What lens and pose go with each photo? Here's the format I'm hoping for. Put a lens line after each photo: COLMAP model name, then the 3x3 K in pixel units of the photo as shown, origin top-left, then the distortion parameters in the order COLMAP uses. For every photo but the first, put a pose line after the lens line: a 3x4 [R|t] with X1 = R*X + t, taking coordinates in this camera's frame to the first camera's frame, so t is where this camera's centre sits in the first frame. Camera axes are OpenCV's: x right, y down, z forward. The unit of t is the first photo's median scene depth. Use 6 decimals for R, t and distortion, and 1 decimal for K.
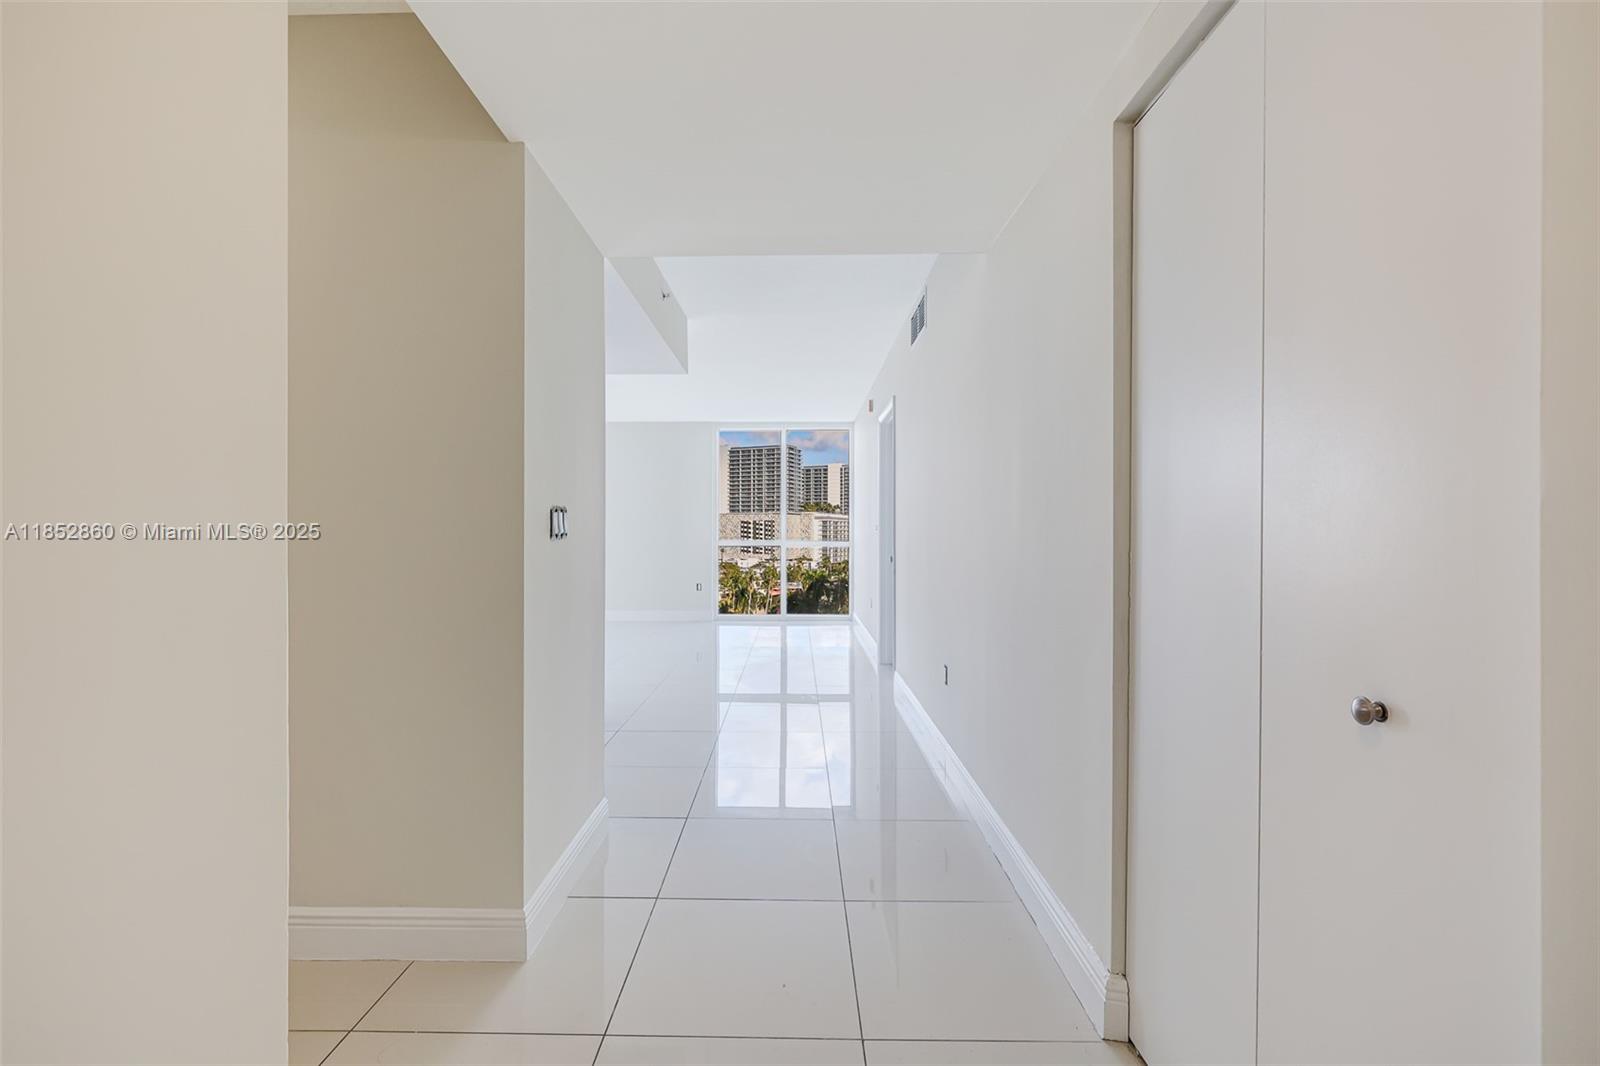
lens RADIAL K [[684.0, 0, 782.3], [0, 684.0, 529.4], [0, 0, 1]] dist [0.005099, 0.000044]
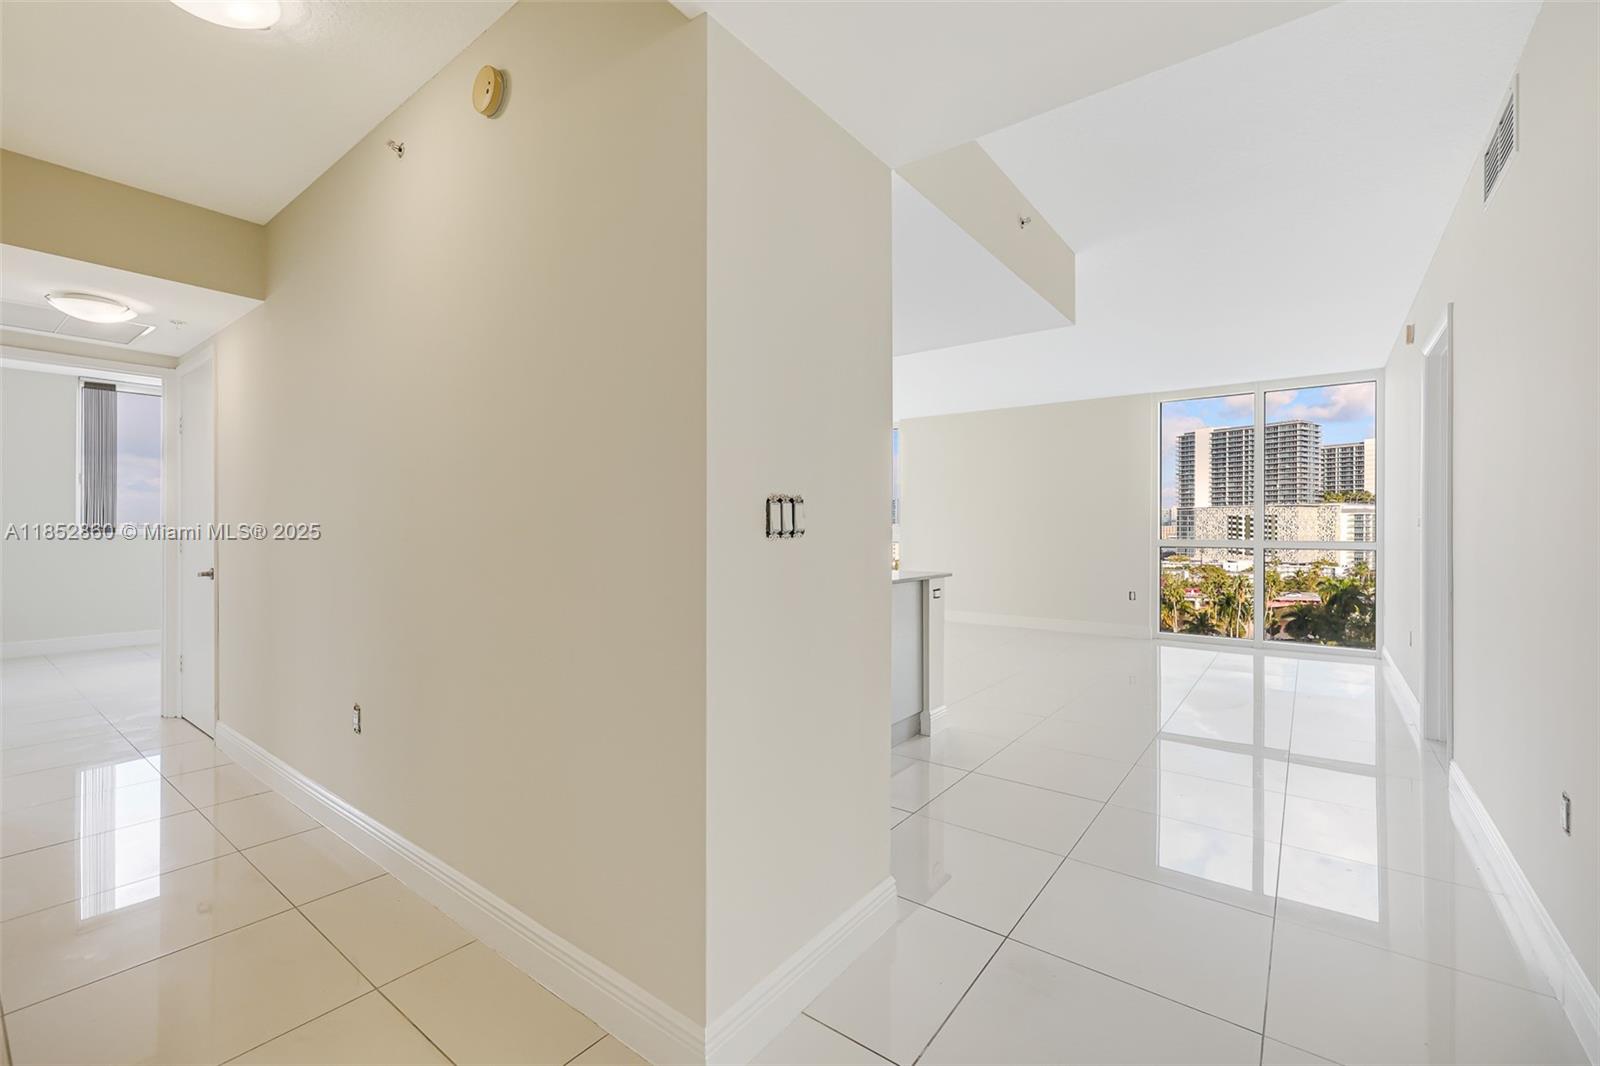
lens RADIAL K [[675.9, 0, 777.3], [0, 675.9, 529.5], [0, 0, 1]] dist [-0.002274, -0.000258]
pose [[0.795971, 0.001341, -0.605334, 0.023282], [0.001658, 0.999989, 0.004395, -0.000044], [0.605333, -0.004502, 0.795960, 0.076554]]
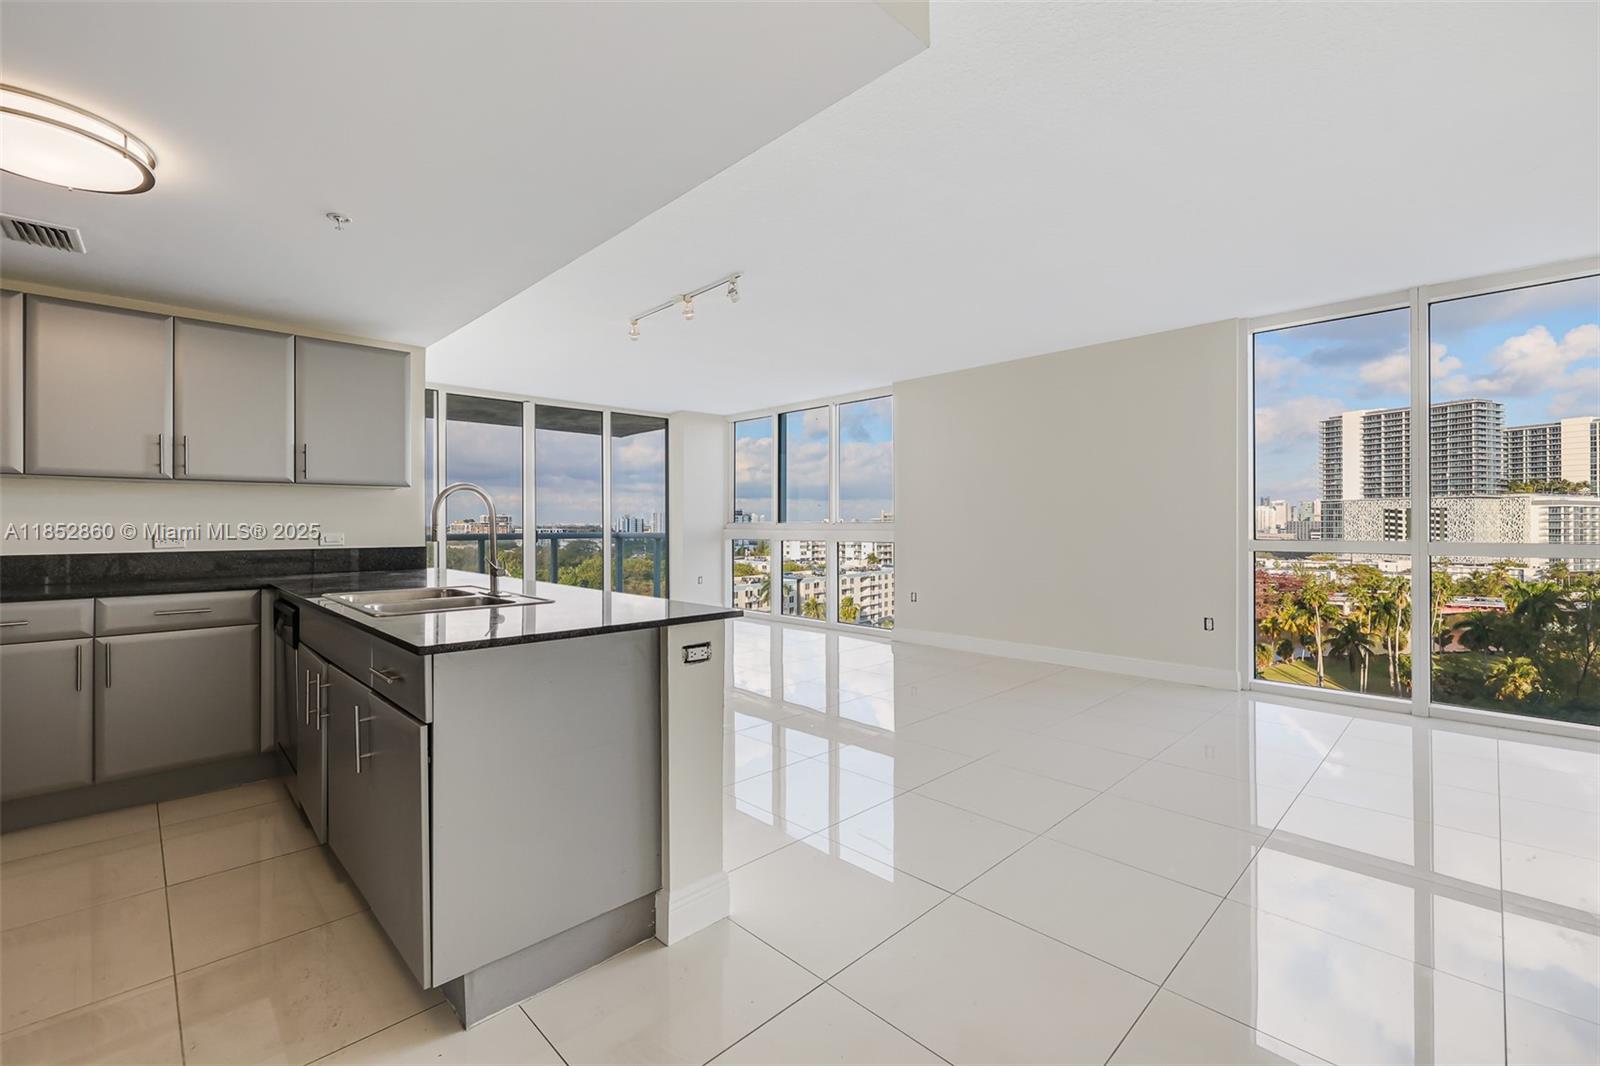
lens RADIAL K [[678.6, 0, 782.5], [0, 678.6, 520.8], [0, 0, 1]] dist [0.001133, -0.000054]
pose [[0.705842, -0.005412, -0.708349, 0.018252], [0.004207, 0.999985, -0.003448, 0.001025], [0.708357, -0.000546, 0.705854, 0.290845]]
